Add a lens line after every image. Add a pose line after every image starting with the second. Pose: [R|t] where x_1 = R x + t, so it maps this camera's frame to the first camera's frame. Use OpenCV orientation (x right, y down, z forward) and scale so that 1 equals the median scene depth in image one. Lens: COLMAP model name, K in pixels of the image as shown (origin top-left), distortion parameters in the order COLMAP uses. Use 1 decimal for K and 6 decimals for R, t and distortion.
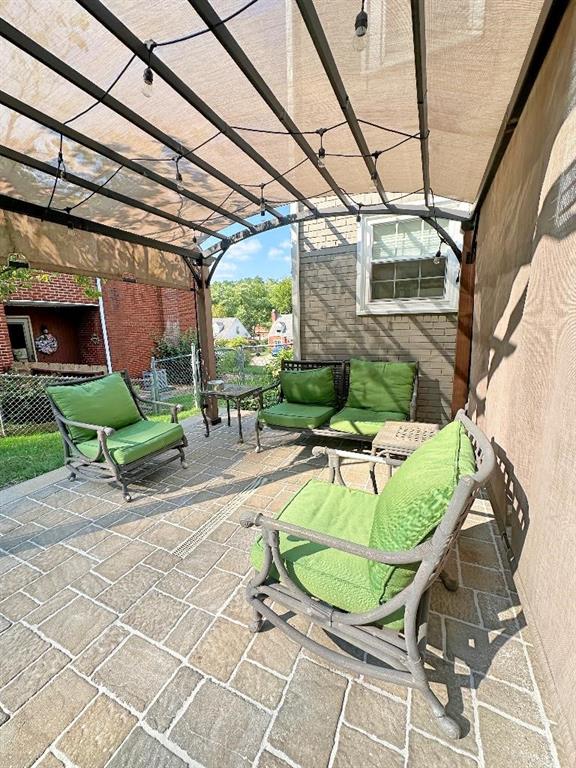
lens RADIAL K [[307.0, 0, 288.0], [0, 307.0, 384.0], [0, 0, 1]] dist [-0.000847, 0.000009]
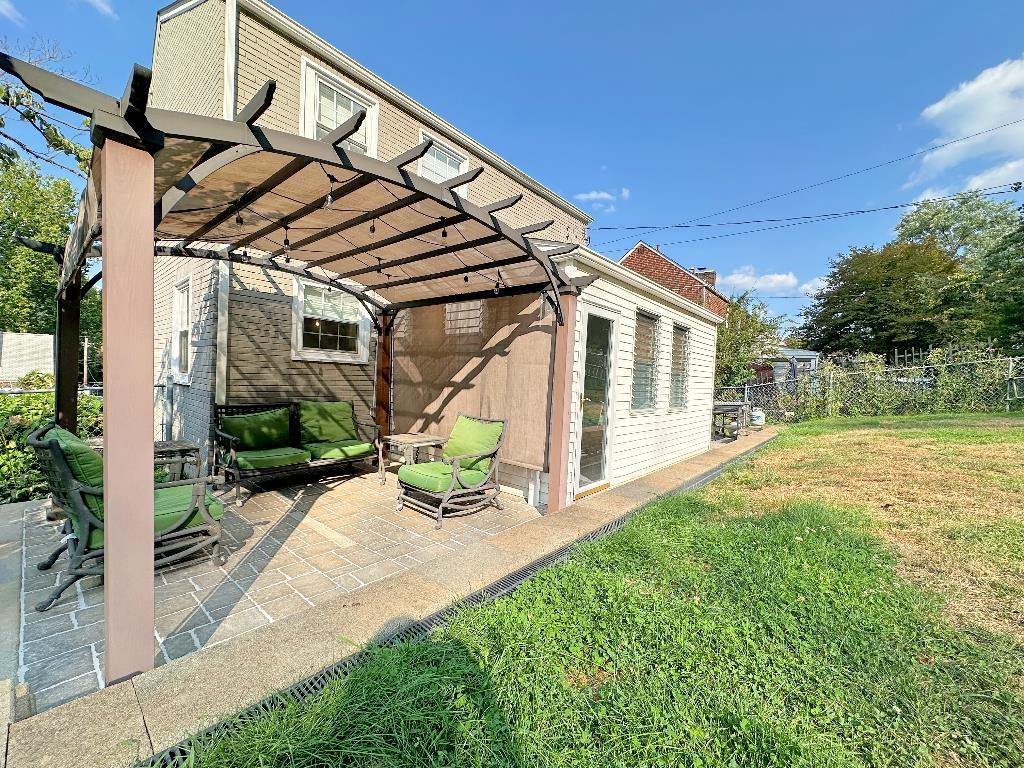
lens RADIAL K [[409.4, 0, 512.0], [0, 409.4, 384.0], [0, 0, 1]] dist [-0.000847, 0.000009]
pose [[0.257992, 0.017760, 0.965984, -1.003419], [0.132130, 0.989788, -0.053486, 0.038818], [-0.957069, 0.141434, 0.253011, -0.090150]]
